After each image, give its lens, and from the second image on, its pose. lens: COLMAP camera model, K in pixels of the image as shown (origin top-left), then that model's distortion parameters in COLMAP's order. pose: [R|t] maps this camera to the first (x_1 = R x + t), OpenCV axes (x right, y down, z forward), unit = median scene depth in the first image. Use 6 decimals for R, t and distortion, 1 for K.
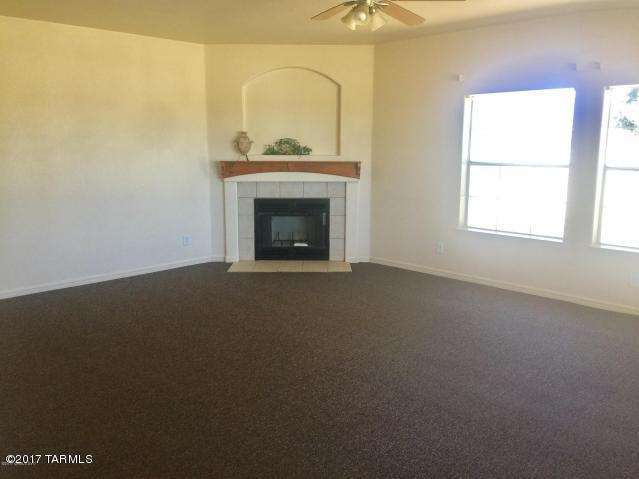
lens RADIAL K [[544.9, 0, 319.5], [0, 544.9, 239.5], [0, 0, 1]] dist [0.002441, 0.002018]
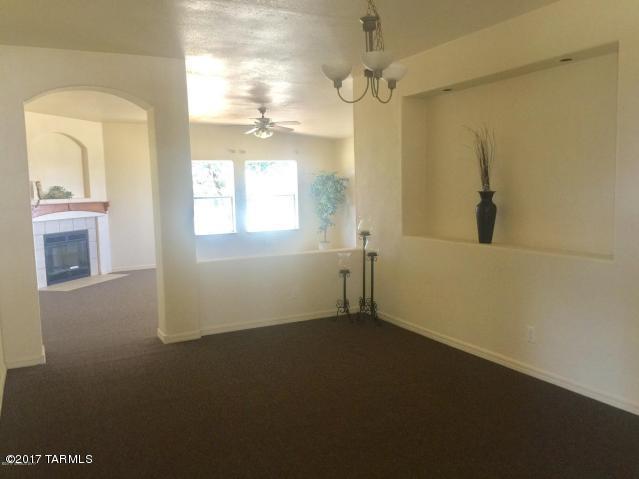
lens RADIAL K [[544.9, 0, 319.5], [0, 544.9, 239.5], [0, 0, 1]] dist [0.002441, 0.002018]
pose [[0.286448, -0.101212, 0.952735, -1.109219], [0.190287, 0.980605, 0.046961, -0.005520], [-0.939009, 0.167841, 0.300152, 0.062780]]
